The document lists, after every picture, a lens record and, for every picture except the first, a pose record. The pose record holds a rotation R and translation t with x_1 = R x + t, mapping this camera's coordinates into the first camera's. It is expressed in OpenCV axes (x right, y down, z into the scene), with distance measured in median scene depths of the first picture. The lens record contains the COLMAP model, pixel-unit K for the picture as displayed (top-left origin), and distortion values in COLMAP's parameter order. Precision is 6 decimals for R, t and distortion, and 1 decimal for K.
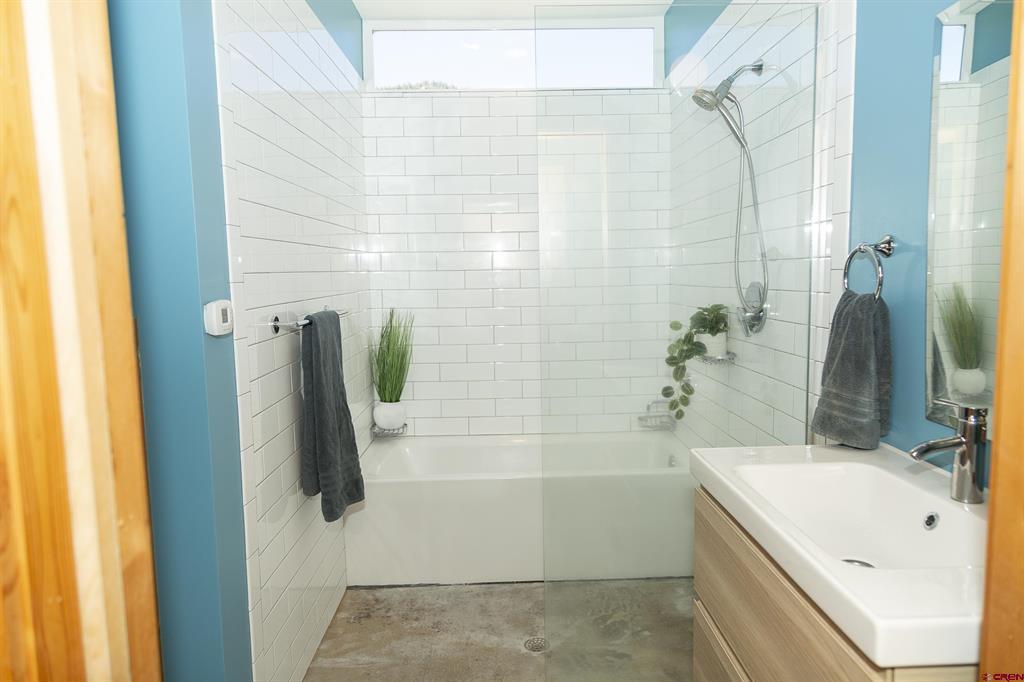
lens RADIAL K [[674.8, 0, 522.9], [0, 674.8, 345.0], [0, 0, 1]] dist [-0.028468, 0.004835]
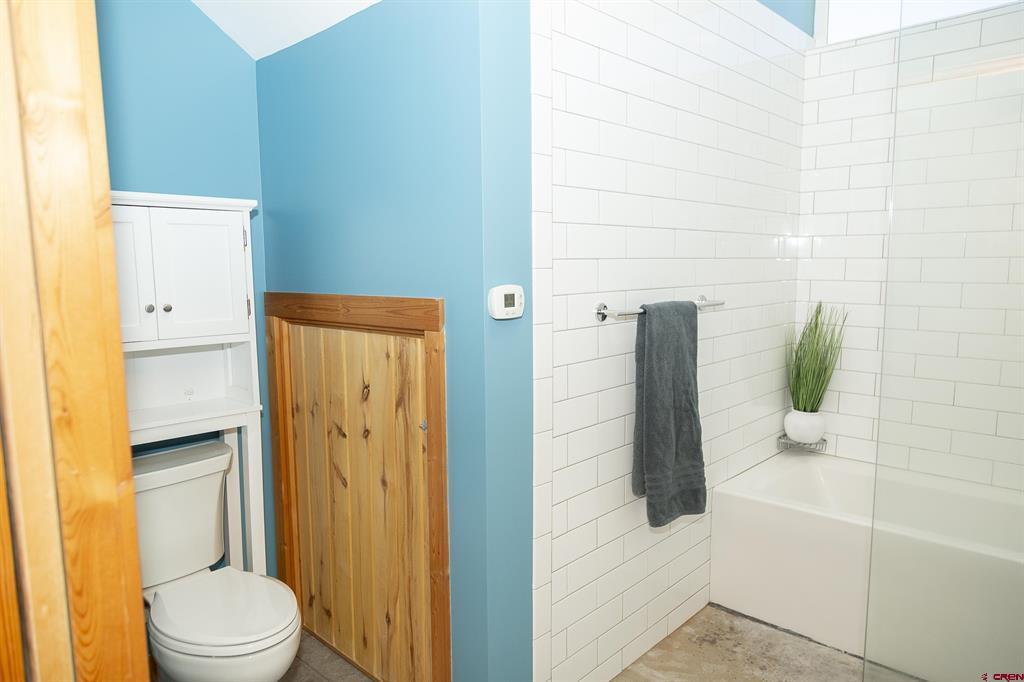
lens RADIAL K [[674.8, 0, 522.9], [0, 674.8, 345.0], [0, 0, 1]] dist [-0.028468, 0.004835]
pose [[0.695294, 0.098376, -0.711961, 0.193395], [-0.083667, 0.994932, 0.055768, -0.021200], [0.713839, 0.020793, 0.700001, 0.180694]]
